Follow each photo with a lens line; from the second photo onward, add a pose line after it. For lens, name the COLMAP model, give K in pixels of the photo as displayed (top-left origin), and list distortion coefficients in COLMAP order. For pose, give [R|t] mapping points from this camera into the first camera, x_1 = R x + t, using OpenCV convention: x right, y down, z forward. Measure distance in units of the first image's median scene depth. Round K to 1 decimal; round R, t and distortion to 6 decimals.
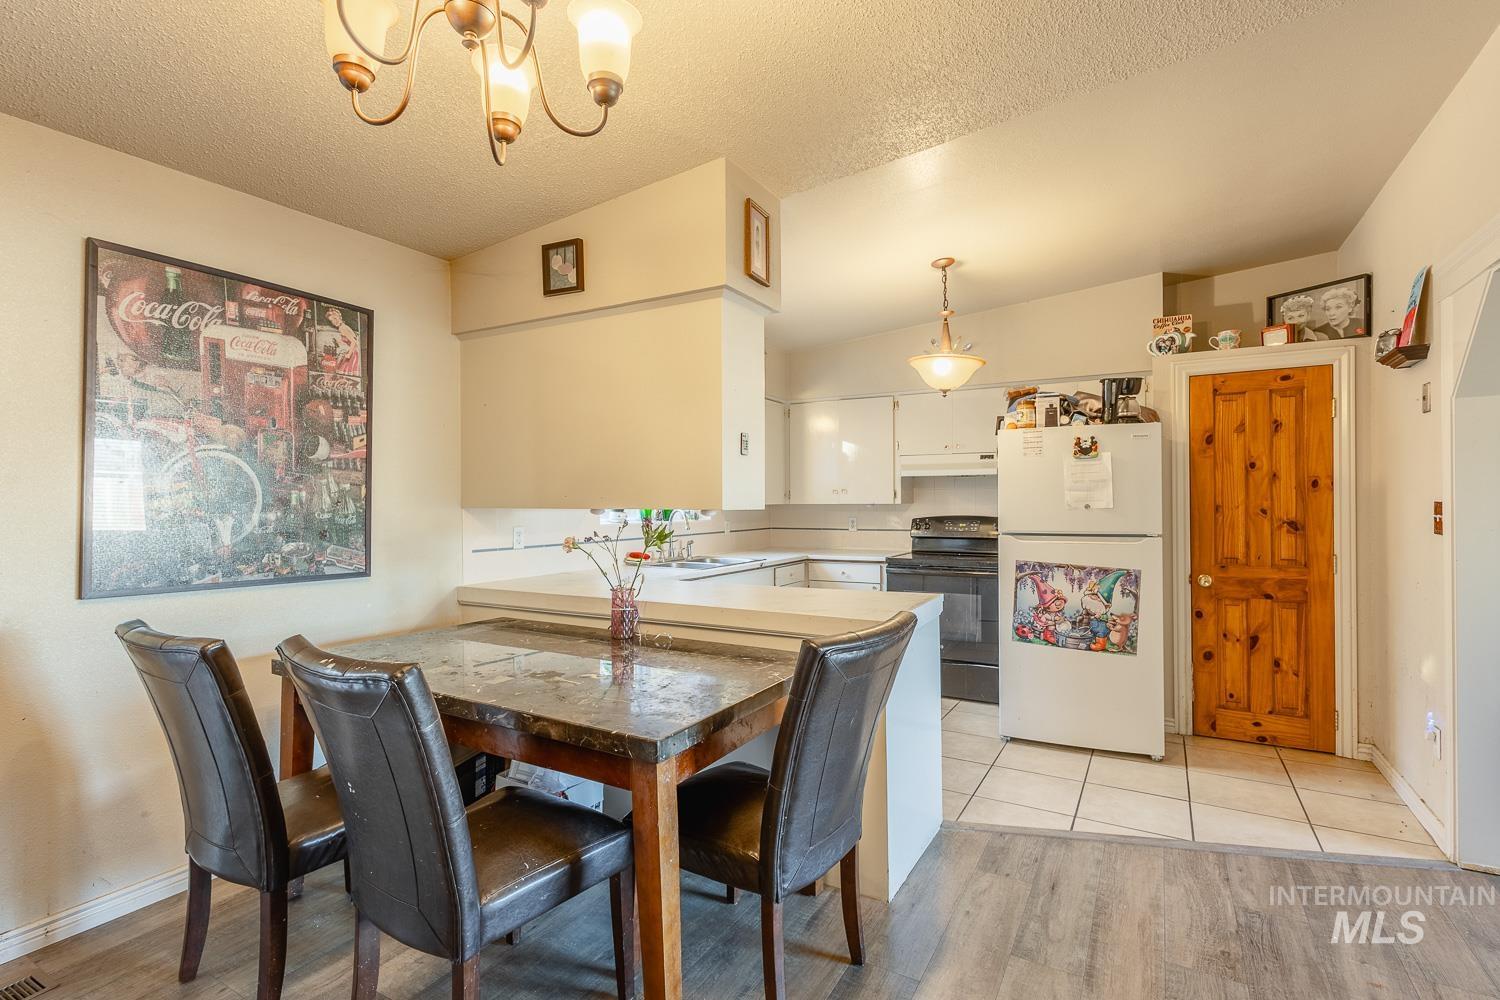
lens RADIAL K [[706.8, 0, 750.0], [0, 706.8, 500.0], [0, 0, 1]] dist [0.005822, -0.000785]
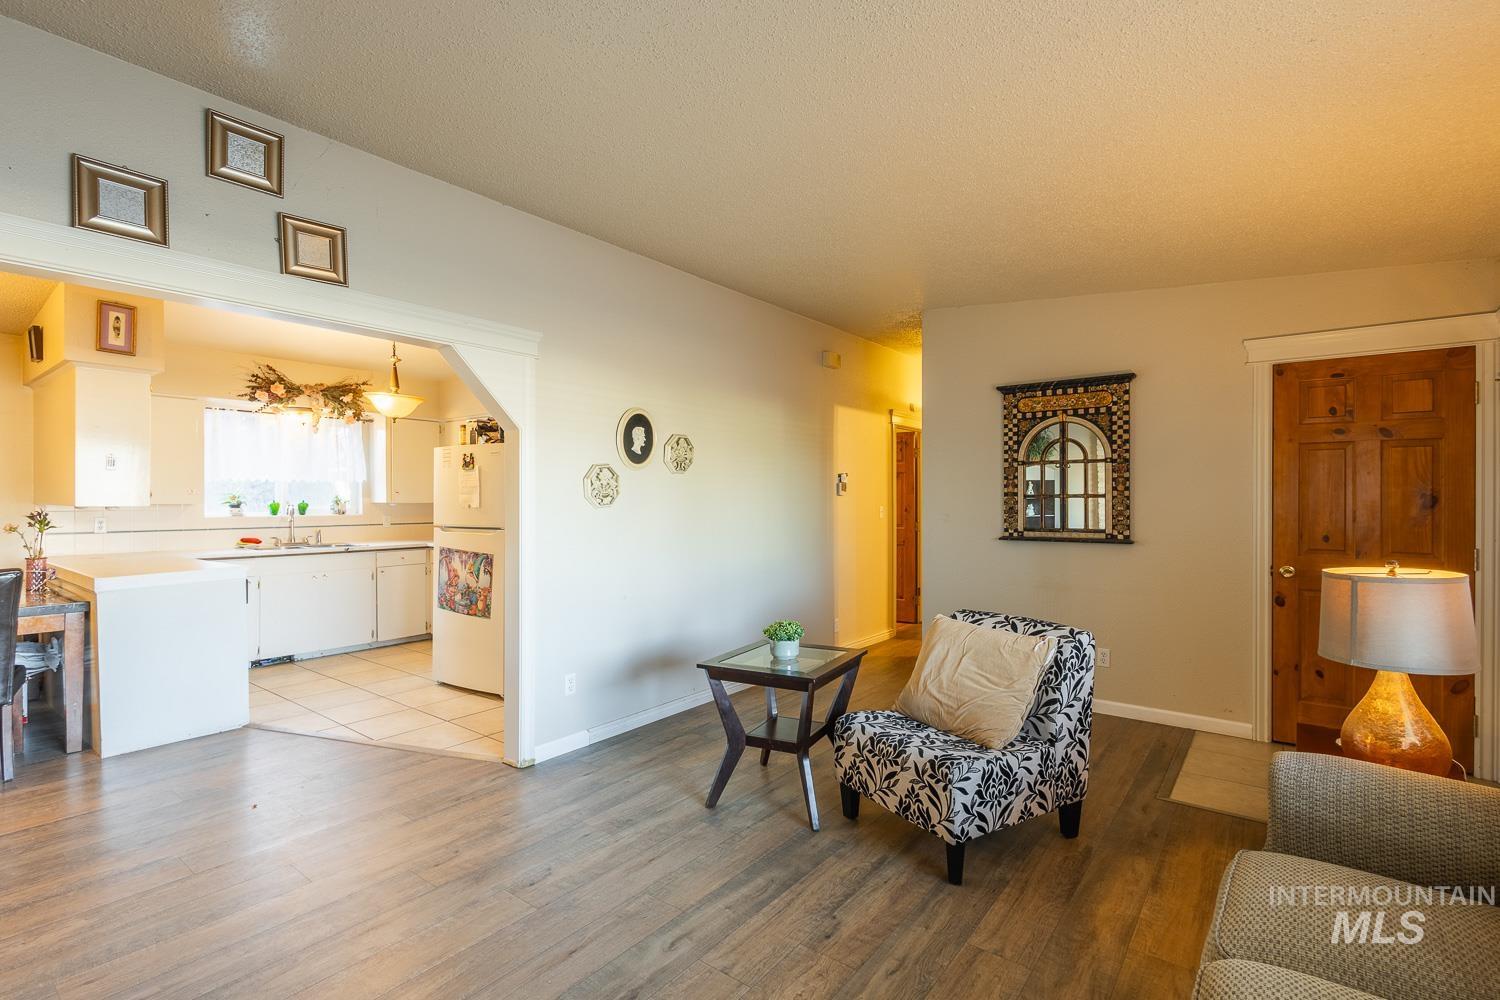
lens RADIAL K [[692.6, 0, 750.0], [0, 692.6, 500.0], [0, 0, 1]] dist [0.005787, -0.000316]
pose [[0.991497, 0.006525, -0.129970, 1.154133], [-0.006276, 0.999978, 0.002323, -0.008751], [0.129982, -0.001487, 0.991515, -0.216071]]
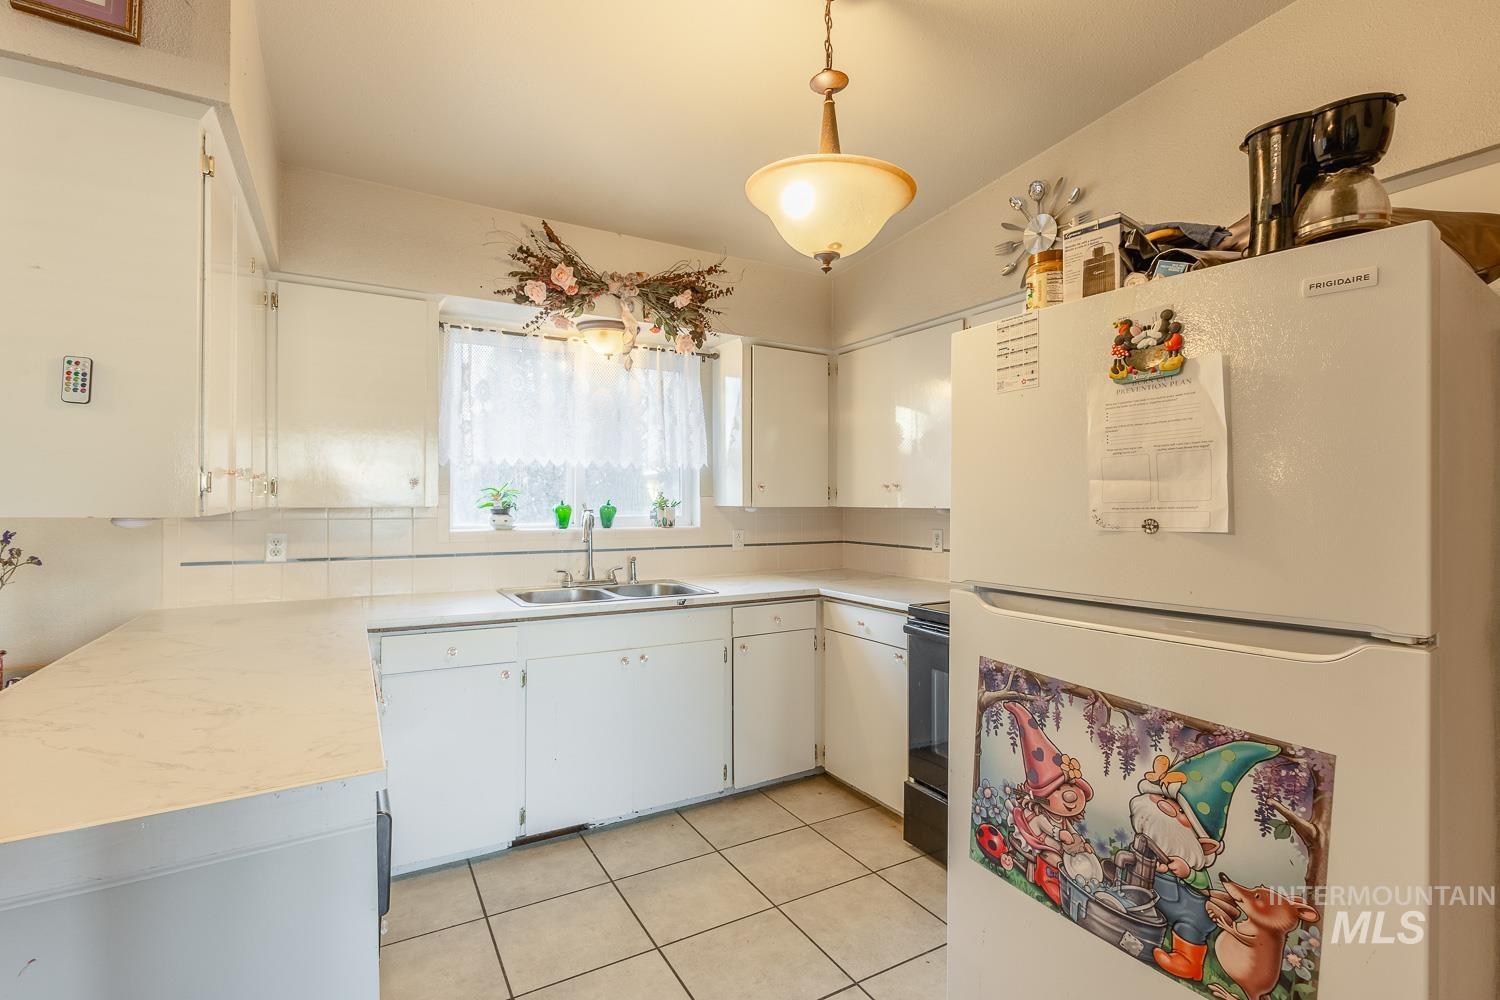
lens RADIAL K [[685.7, 0, 750.0], [0, 685.7, 500.0], [0, 0, 1]] dist [0.005314, -0.001422]
pose [[0.869160, 0.007781, -0.494470, 0.467277], [-0.008548, 0.999963, 0.000711, -0.001350], [0.494457, 0.003609, 0.869195, 0.622477]]
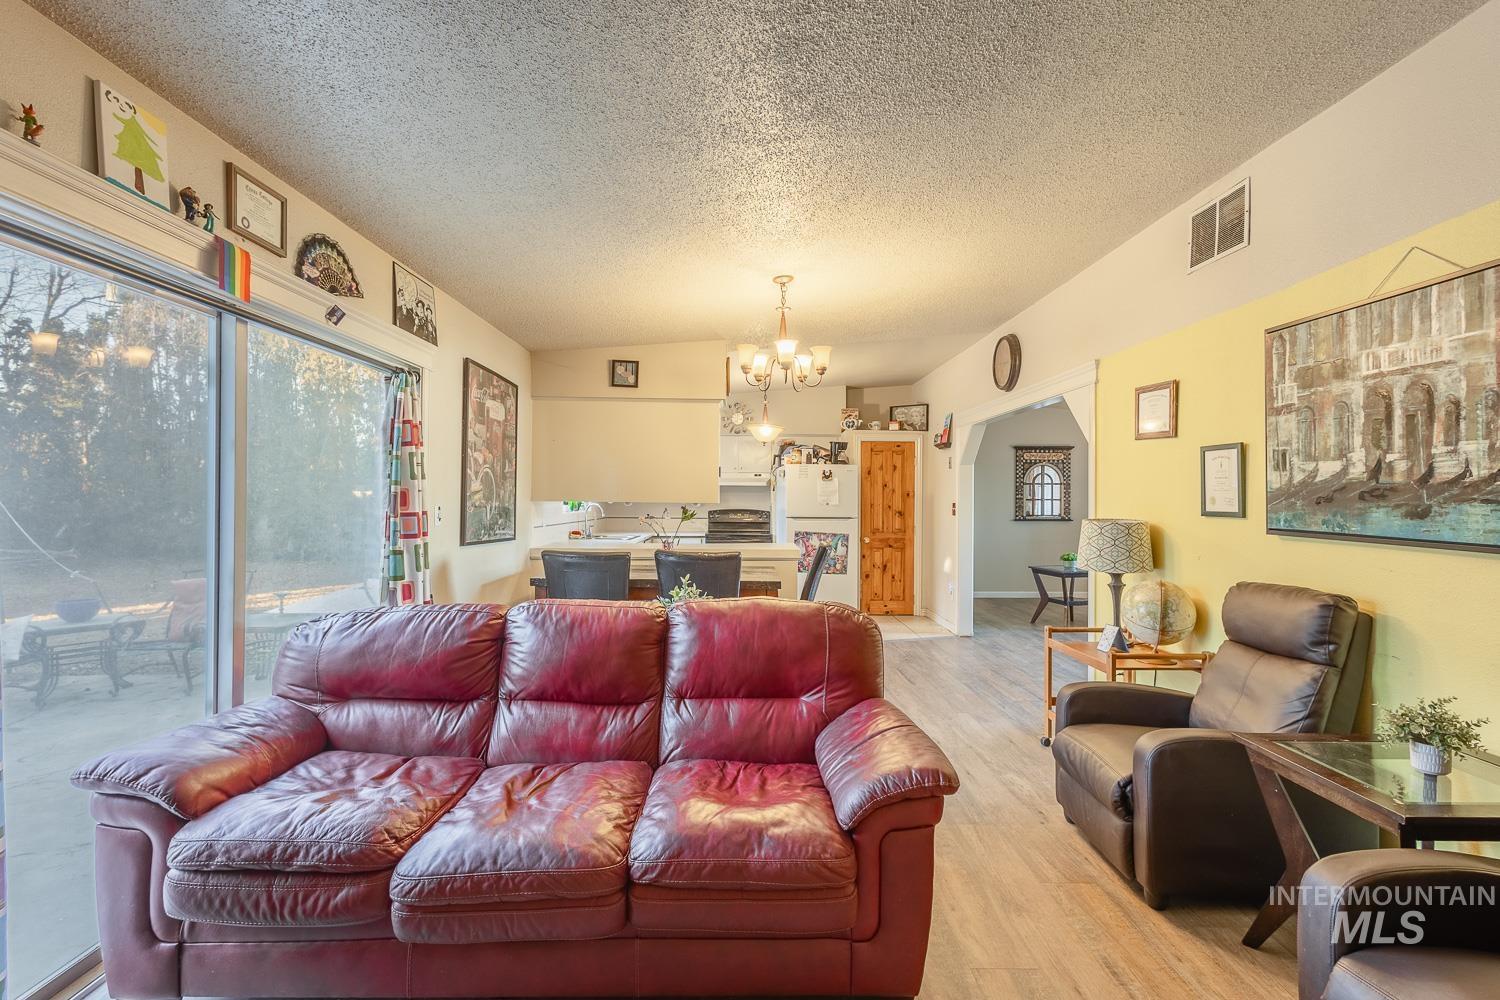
lens RADIAL K [[685.7, 0, 750.0], [0, 685.7, 500.0], [0, 0, 1]] dist [0.005314, -0.001422]
pose [[0.856848, 0.012175, 0.515425, -0.738536], [-0.012194, 0.999920, -0.003350, 0.007044], [-0.515424, -0.003415, 0.856928, -0.589028]]
